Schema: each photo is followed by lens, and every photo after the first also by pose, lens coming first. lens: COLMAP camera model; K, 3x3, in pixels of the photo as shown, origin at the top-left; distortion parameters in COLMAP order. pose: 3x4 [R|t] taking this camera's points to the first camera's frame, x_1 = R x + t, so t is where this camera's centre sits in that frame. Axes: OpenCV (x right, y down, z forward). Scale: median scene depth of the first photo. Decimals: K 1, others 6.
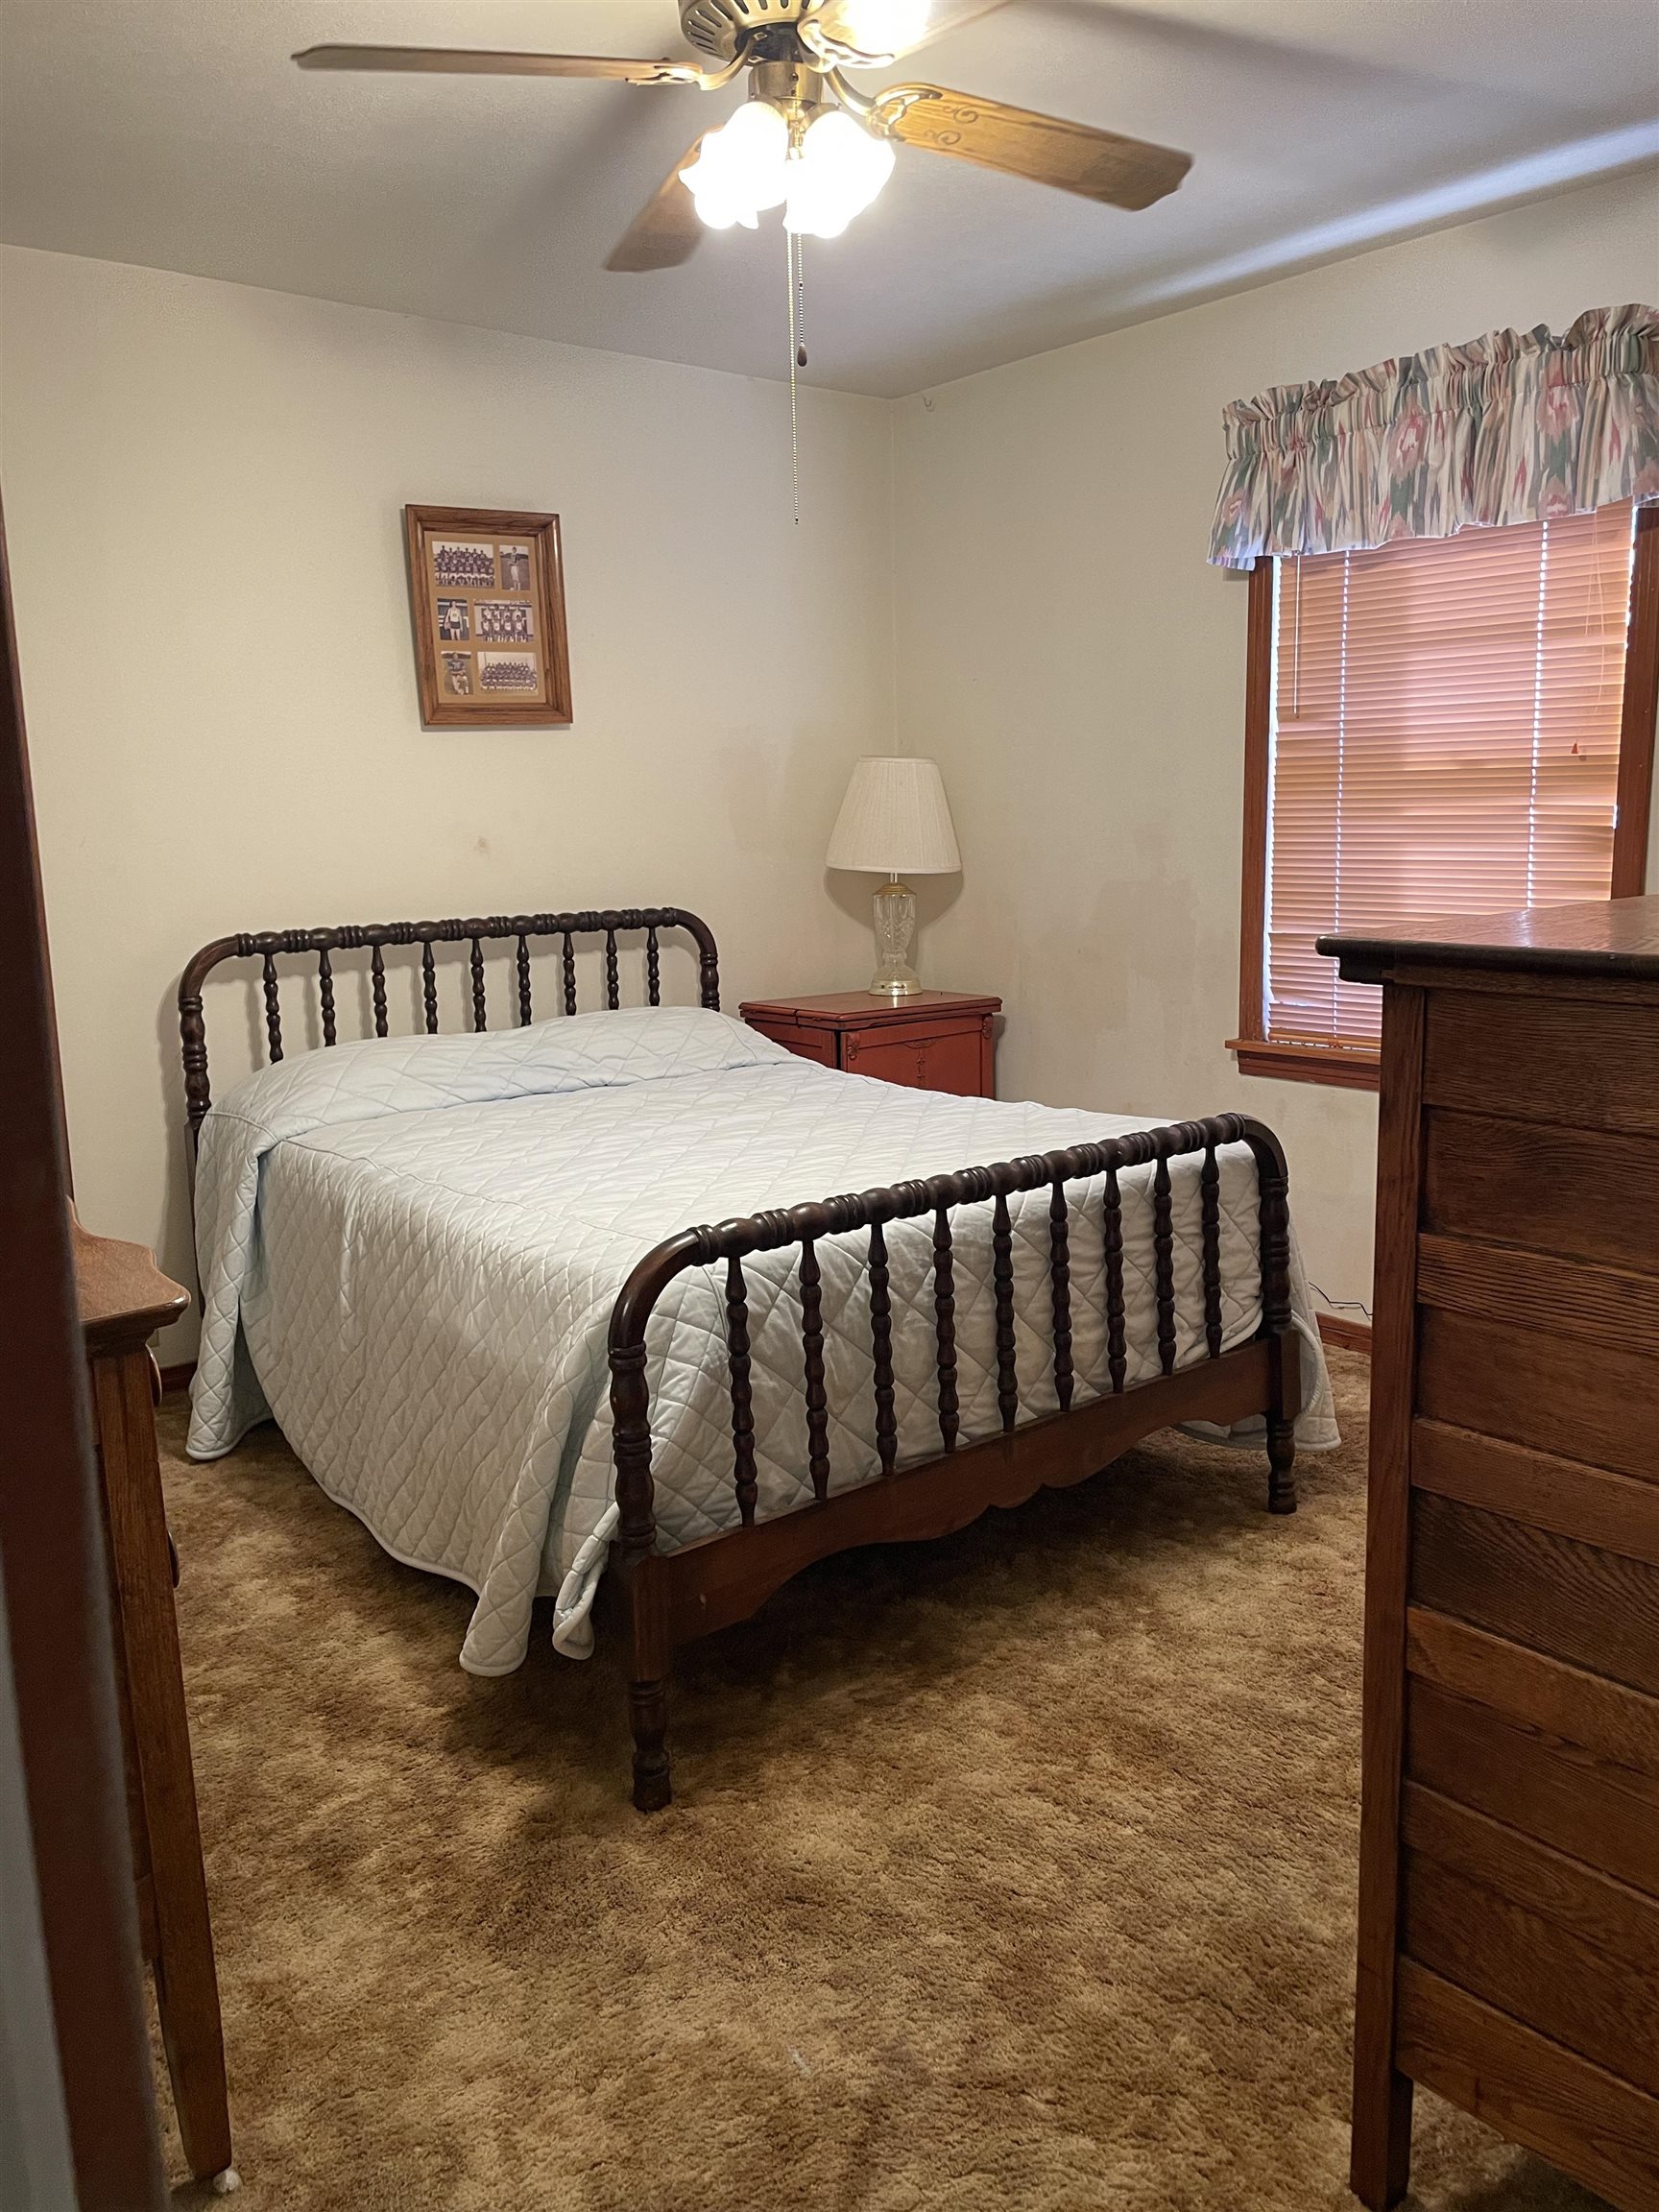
lens RADIAL K [[1673.4, 0, 845.2], [0, 1673.4, 1113.5], [0, 0, 1]] dist [0.093879, -0.117894]
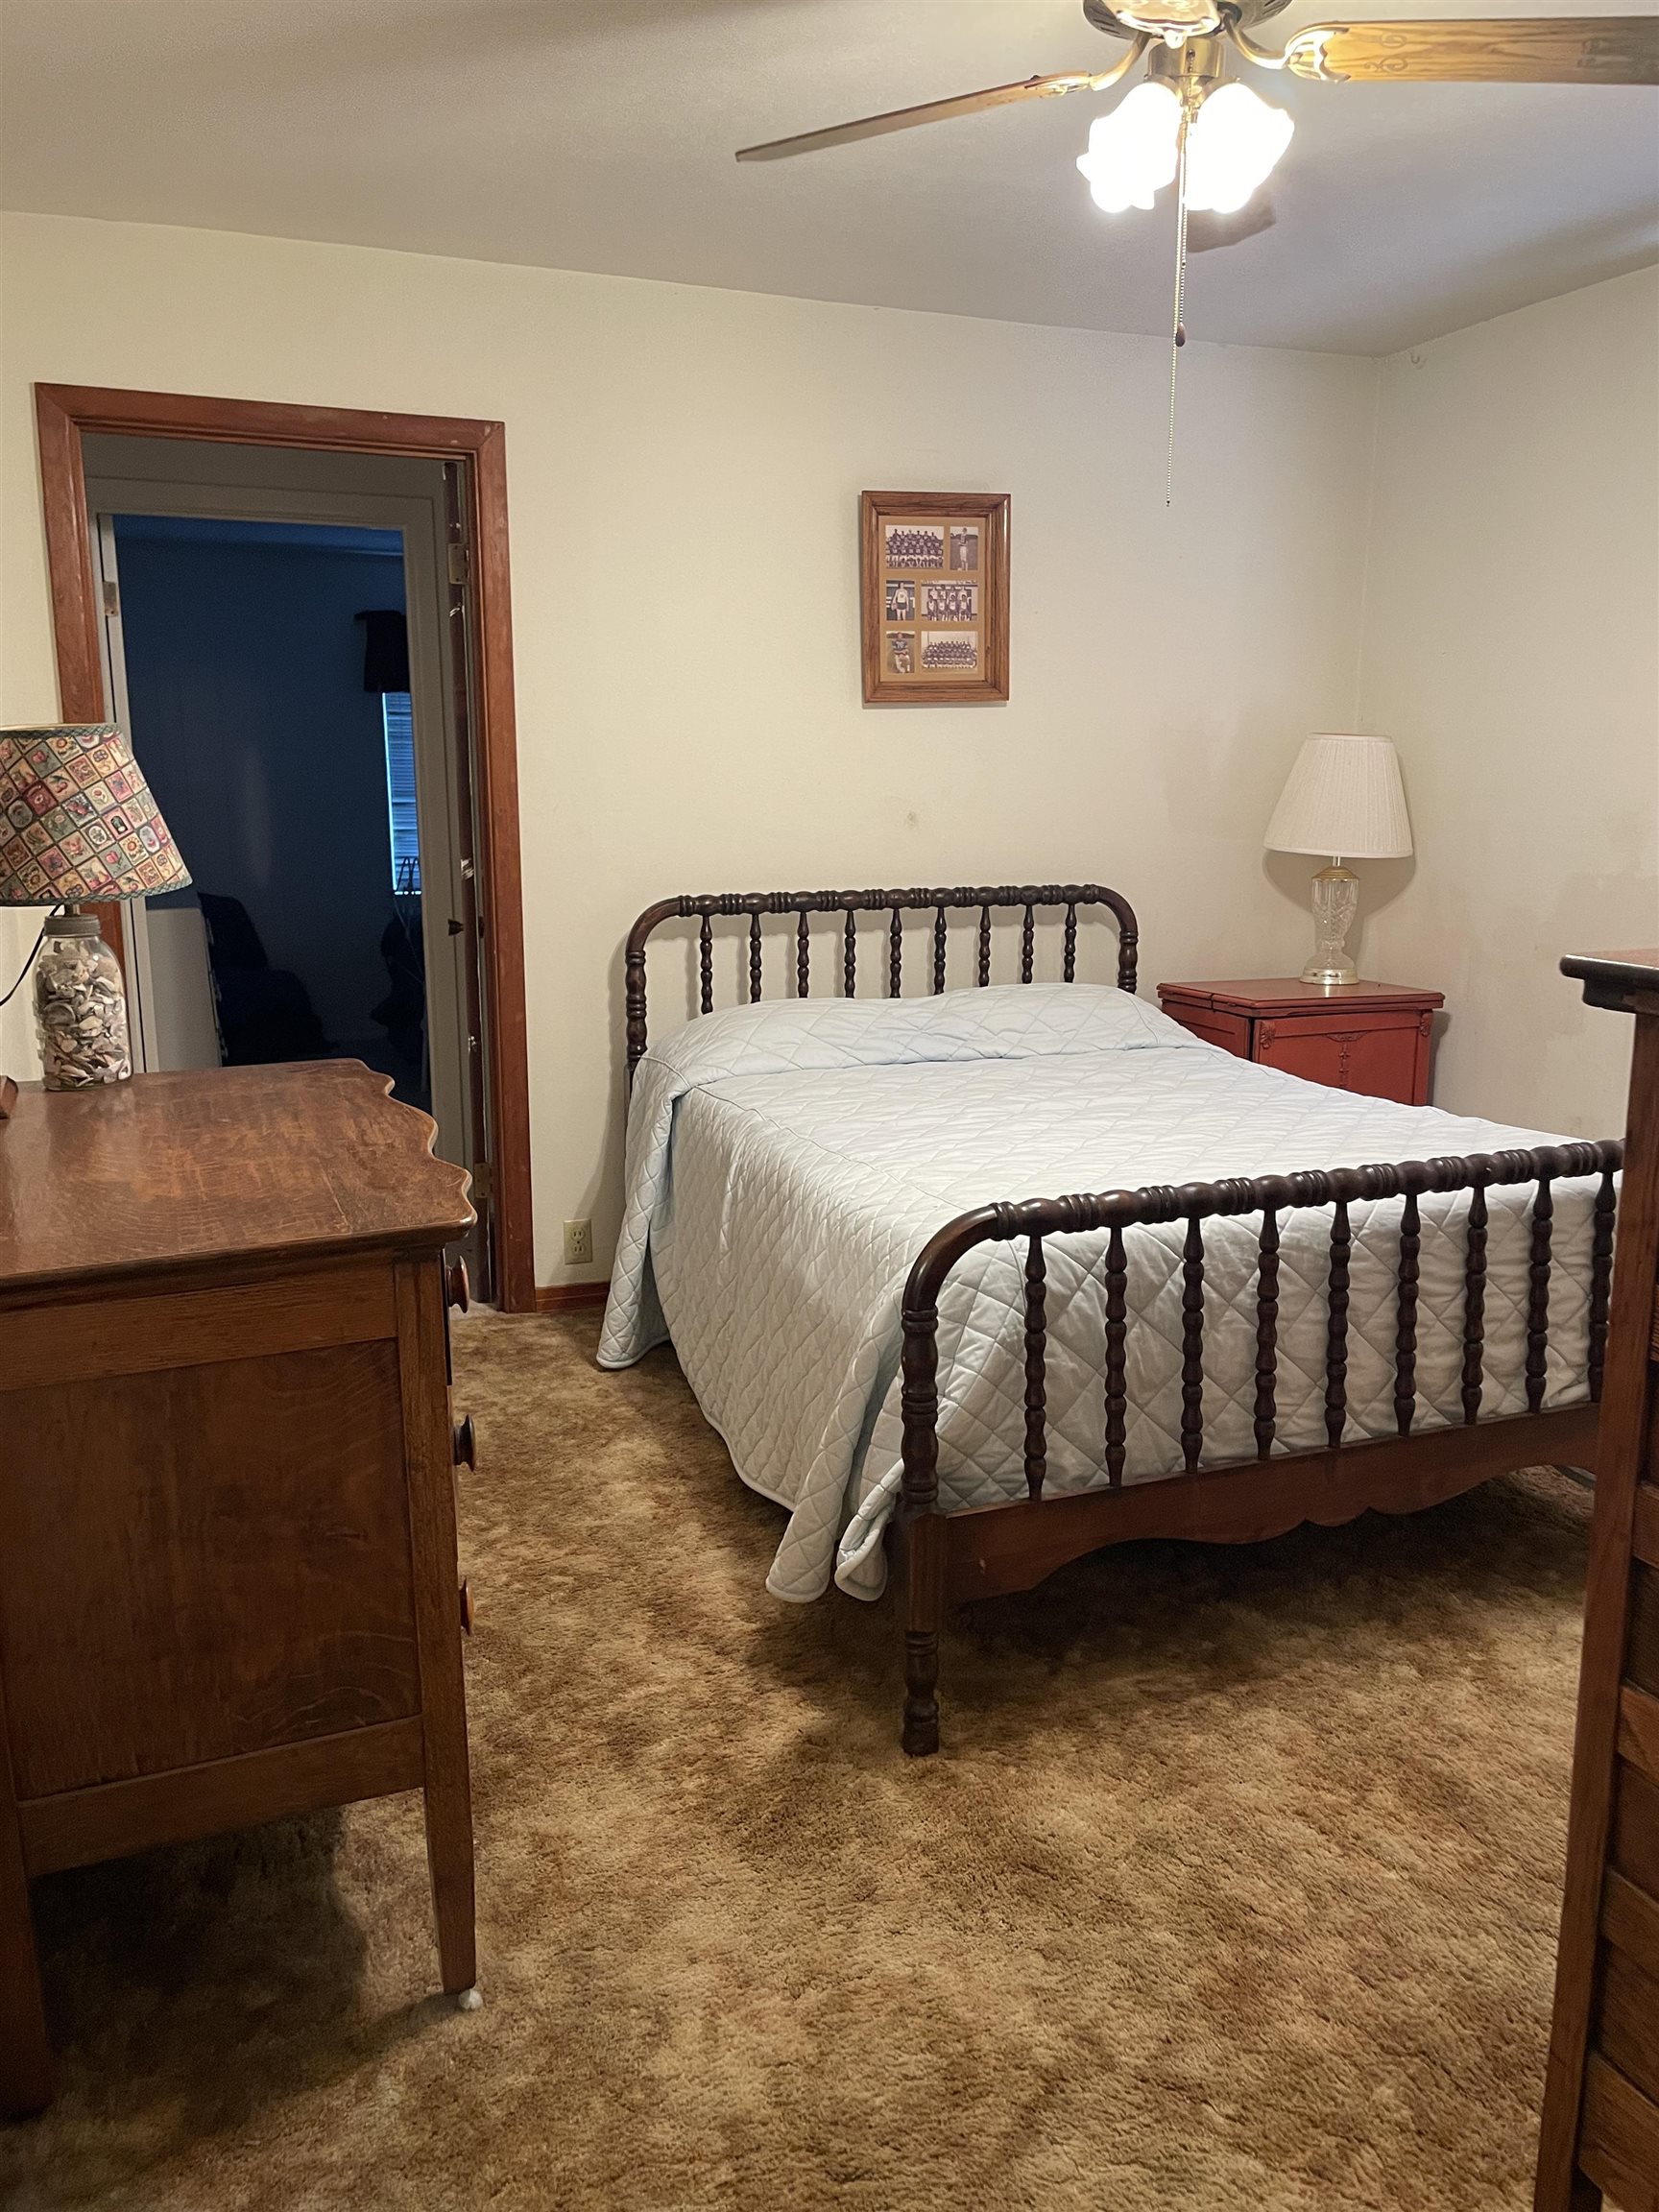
lens RADIAL K [[1673.4, 0, 845.2], [0, 1673.4, 1113.5], [0, 0, 1]] dist [0.093879, -0.117894]
pose [[0.952331, 0.081586, -0.293955, 0.106122], [-0.076176, 0.996648, 0.029828, -0.009183], [0.295403, -0.006014, 0.955354, -0.005072]]
